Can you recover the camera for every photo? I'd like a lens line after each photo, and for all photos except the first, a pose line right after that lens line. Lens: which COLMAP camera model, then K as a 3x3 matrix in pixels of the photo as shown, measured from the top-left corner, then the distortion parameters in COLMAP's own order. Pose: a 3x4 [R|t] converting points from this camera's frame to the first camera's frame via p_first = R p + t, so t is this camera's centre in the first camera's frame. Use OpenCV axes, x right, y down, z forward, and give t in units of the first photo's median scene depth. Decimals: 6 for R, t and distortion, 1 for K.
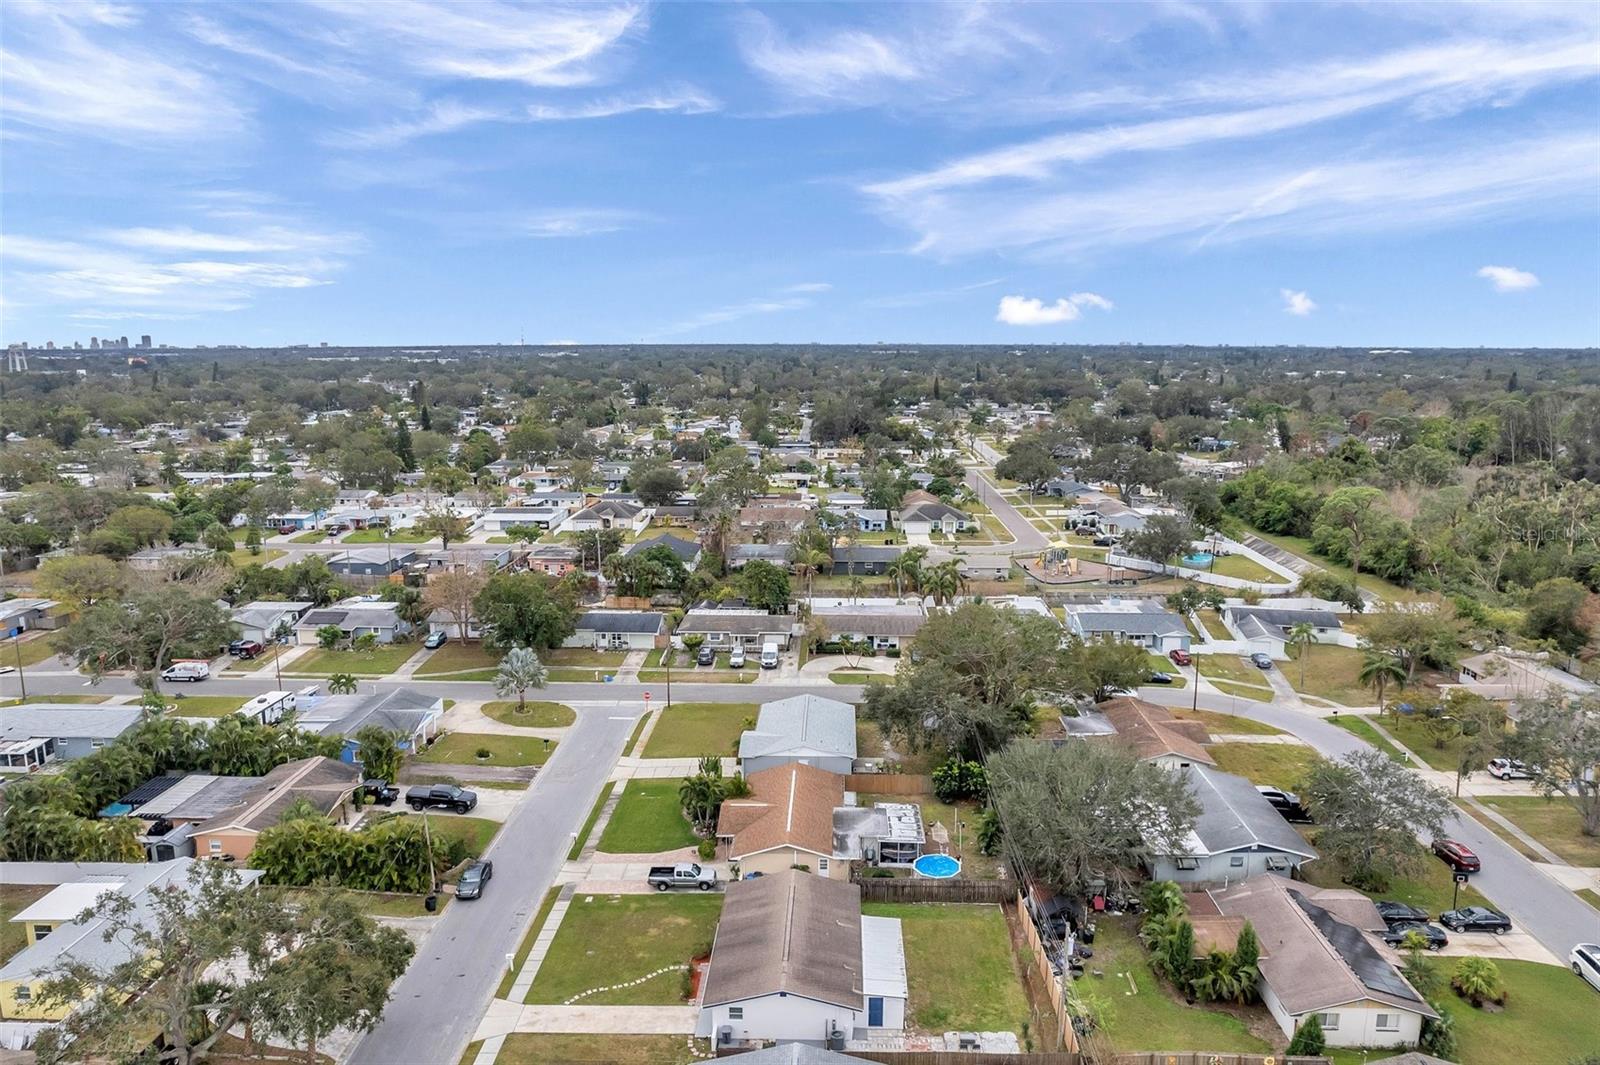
lens RADIAL K [[1053.2, 0, 790.6], [0, 1053.2, 530.9], [0, 0, 1]] dist [-0.079456, 0.064593]
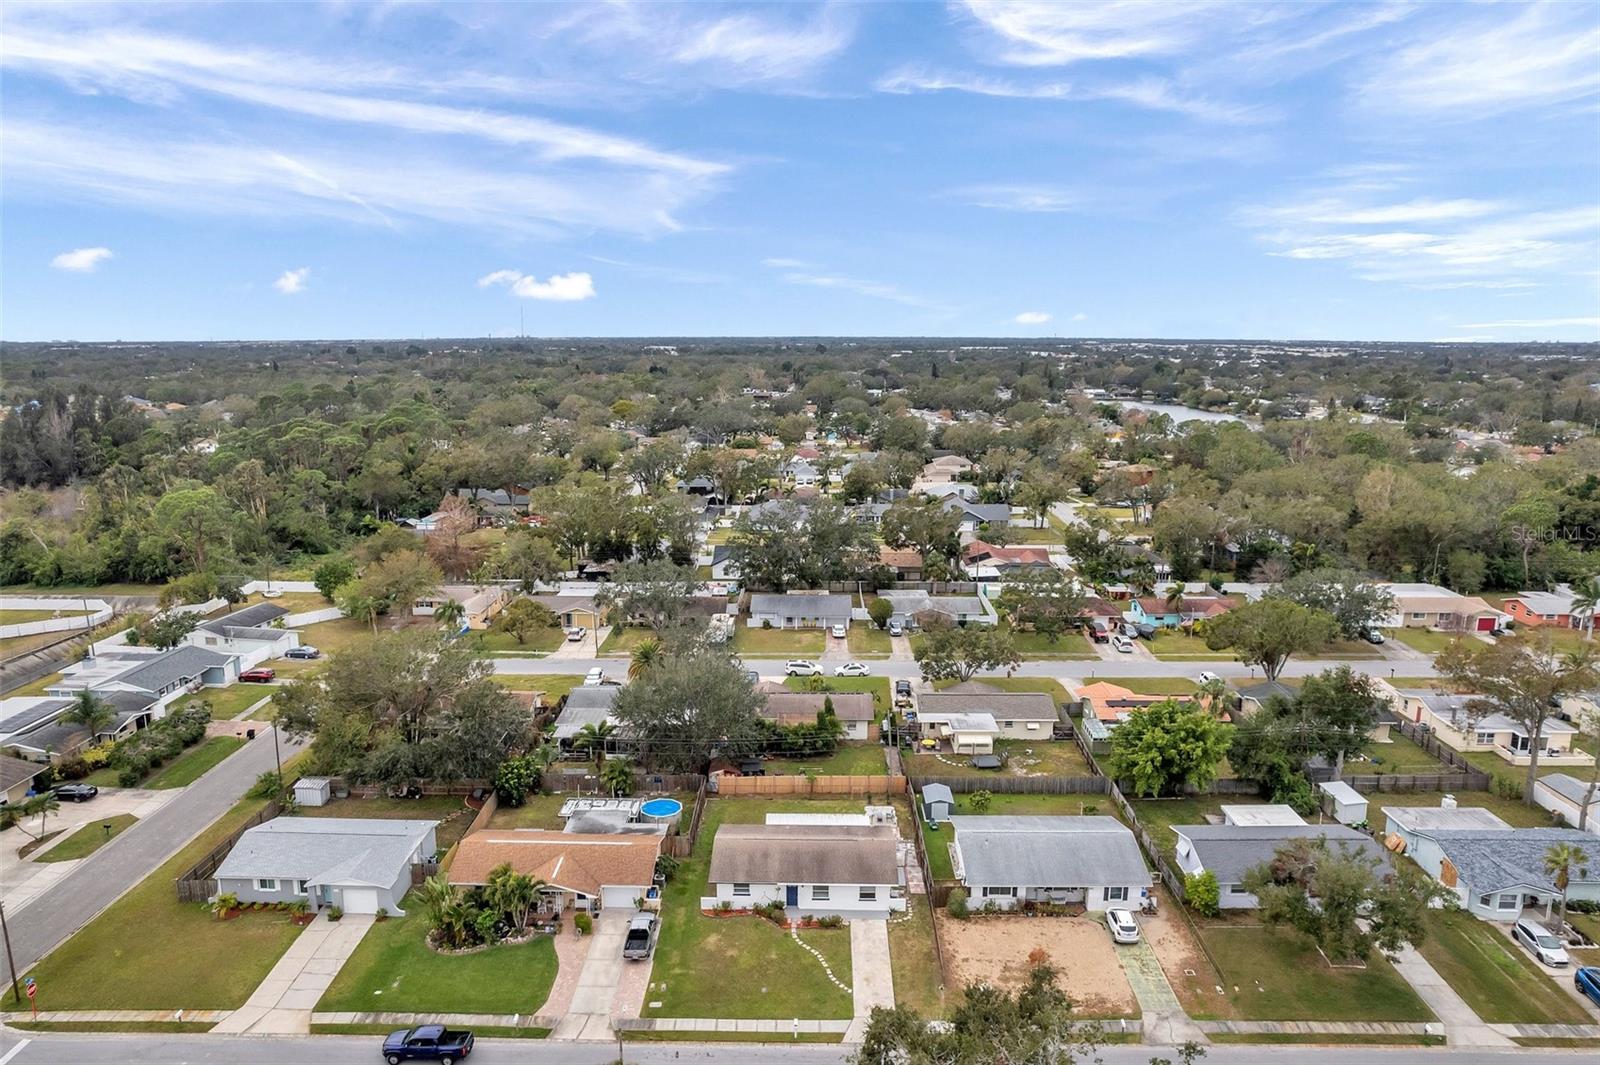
lens RADIAL K [[1047.7, 0, 802.7], [0, 1047.7, 542.0], [0, 0, 1]] dist [-0.083991, 0.077603]
pose [[-0.030887, -0.192833, 0.980745, -0.826023], [0.177057, 0.964640, 0.195242, -0.144234], [-0.983716, 0.179678, 0.004348, 0.681407]]
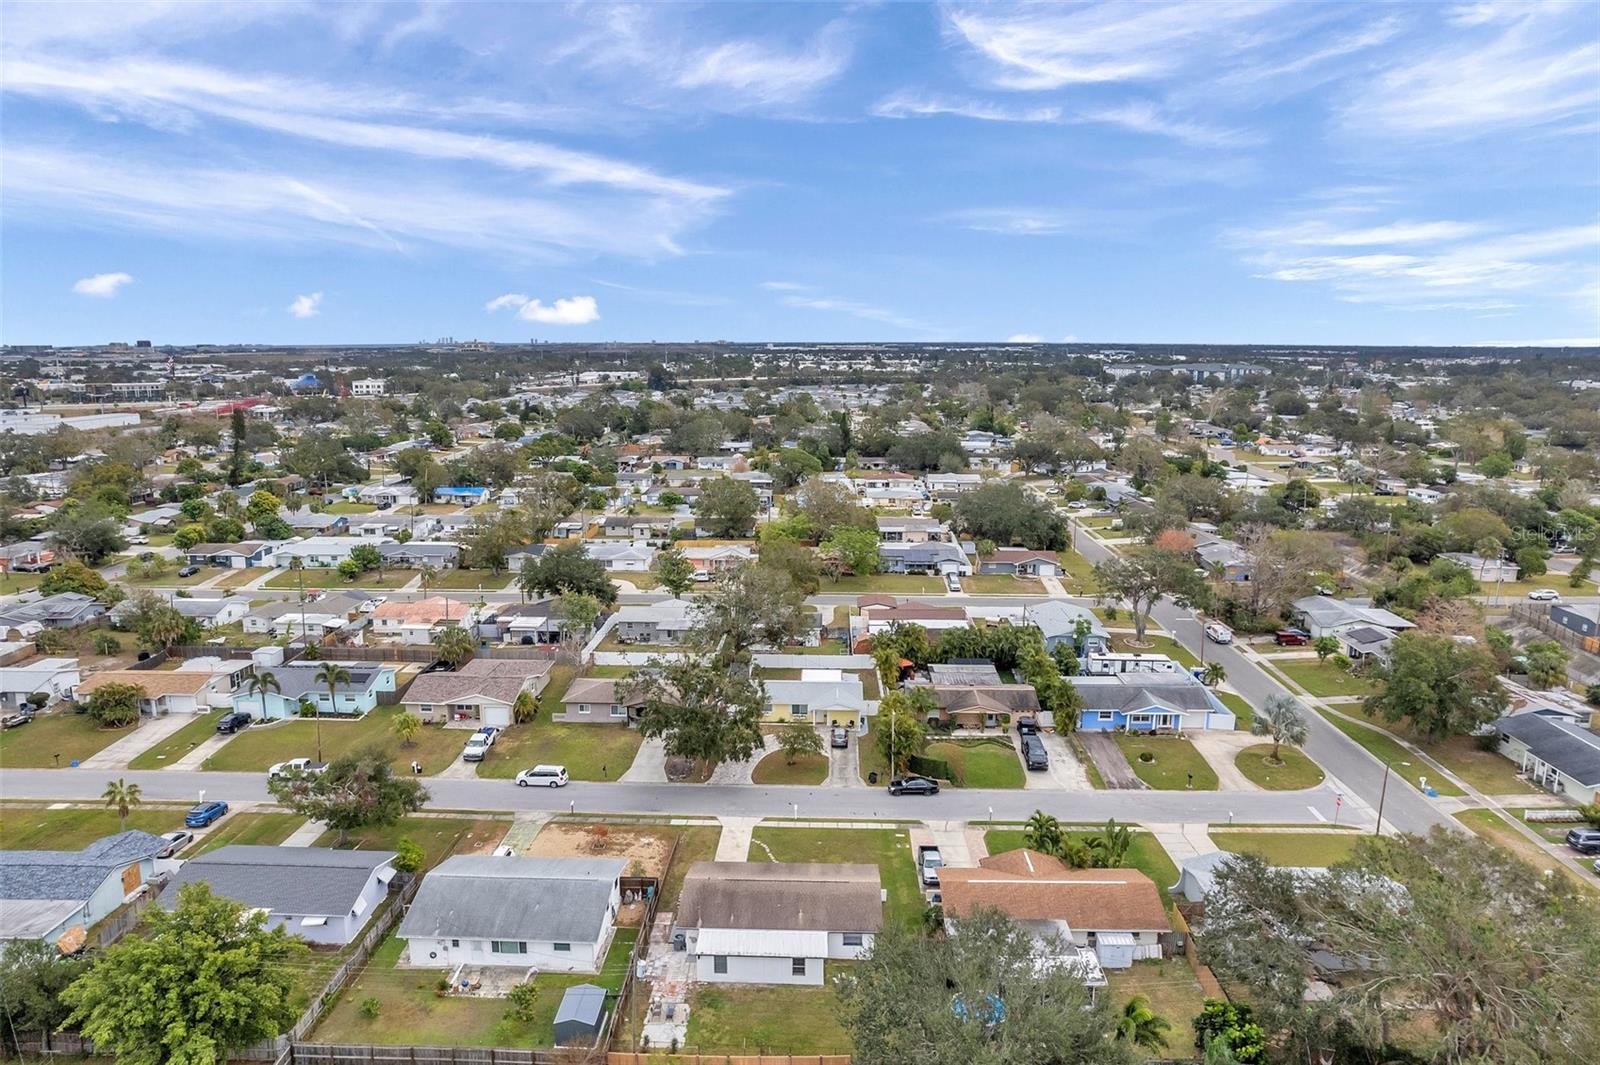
lens RADIAL K [[1039.7, 0, 800.0], [0, 1039.7, 532.5], [0, 0, 1]] dist [-0.082241, 0.071909]
pose [[0.010757, 0.186670, -0.982364, 0.747796], [-0.180120, 0.966713, 0.181723, -0.140899], [0.983586, 0.174988, 0.044022, 0.659377]]
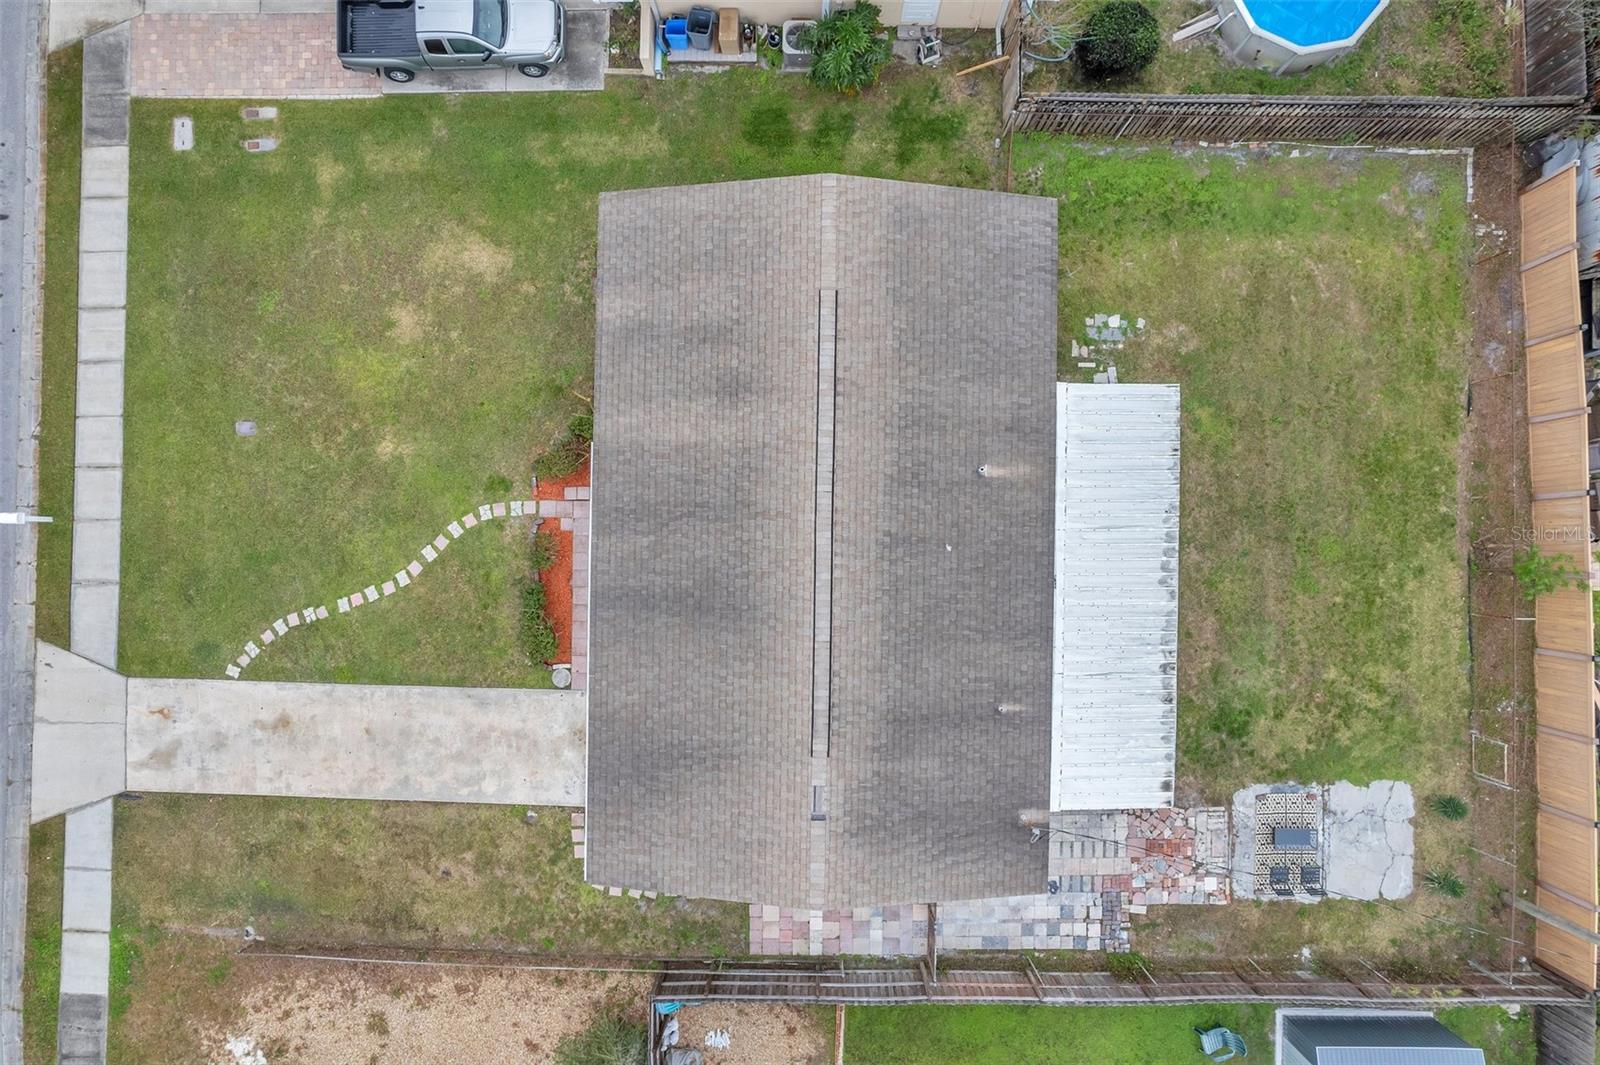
lens RADIAL K [[1039.7, 0, 800.0], [0, 1039.7, 532.5], [0, 0, 1]] dist [-0.082241, 0.071909]
pose [[0.999484, -0.031993, -0.002828, -0.005888], [0.008942, 0.192628, 0.981231, 0.061345], [-0.030847, -0.980750, 0.192815, 0.689533]]
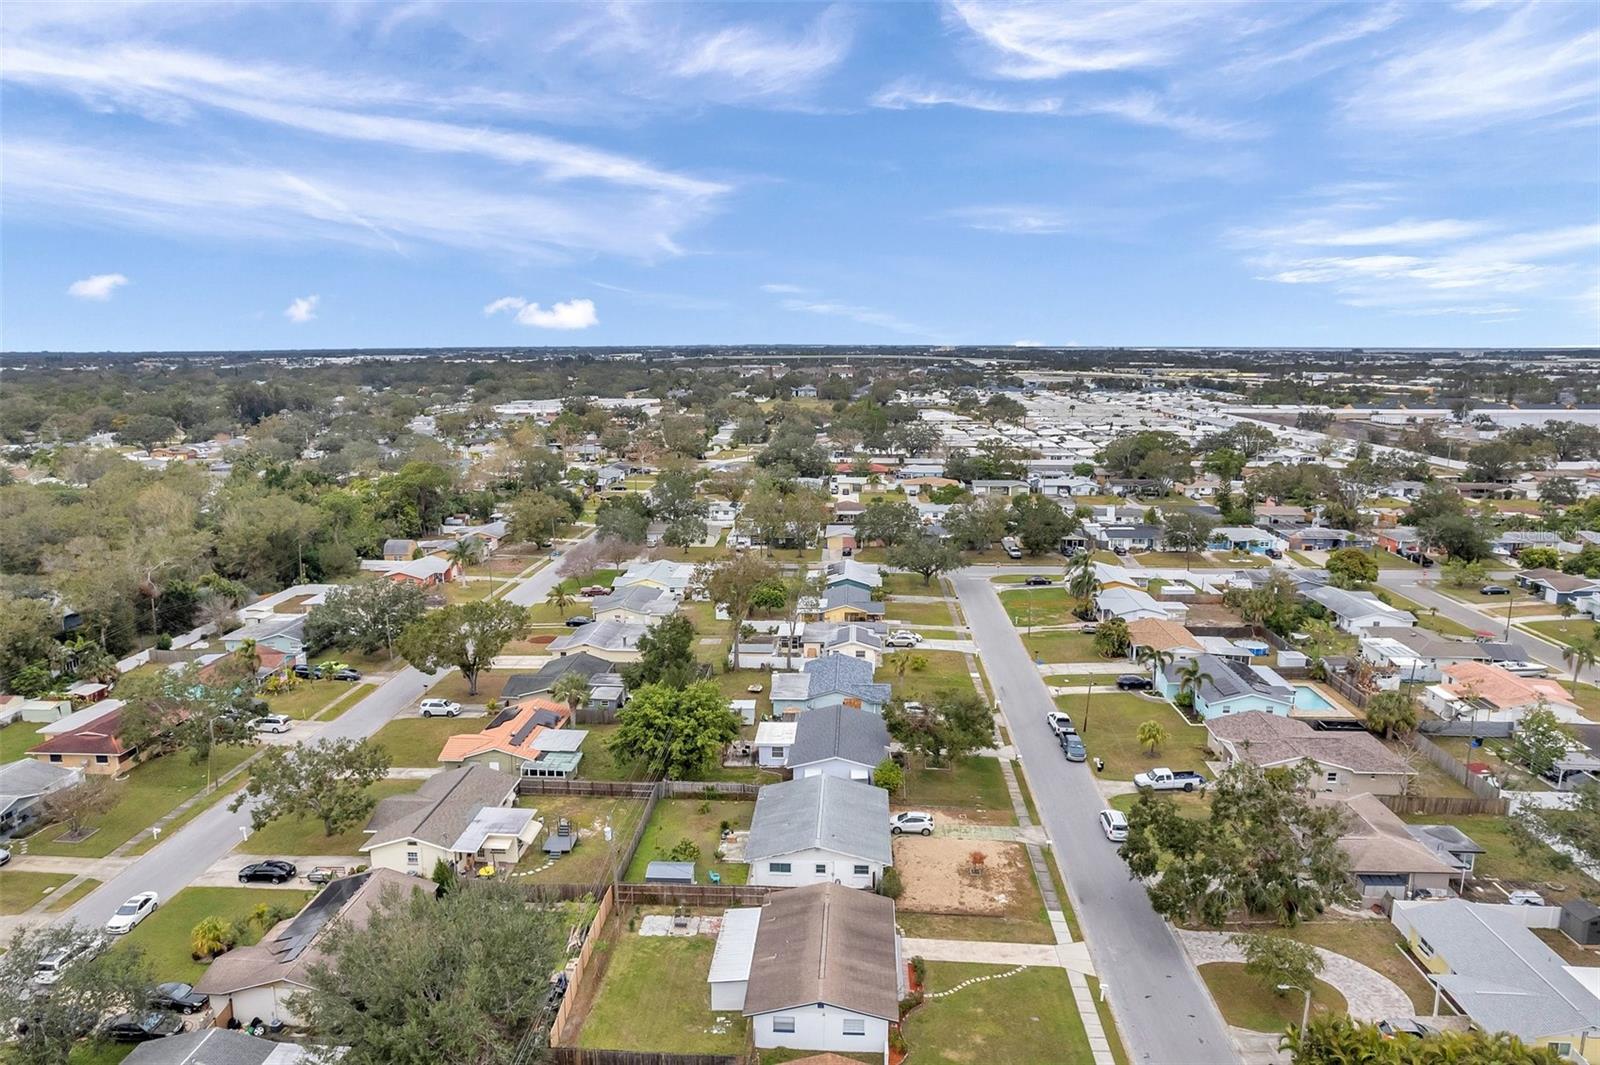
lens RADIAL K [[1047.2, 0, 810.2], [0, 1047.2, 530.5], [0, 0, 1]] dist [-0.078924, 0.065762]
pose [[-0.999986, 0.003031, 0.004442, 0.004663], [0.004402, 0.935815, 0.352464, -0.263229], [-0.003088, 0.352479, -0.935815, 1.326755]]
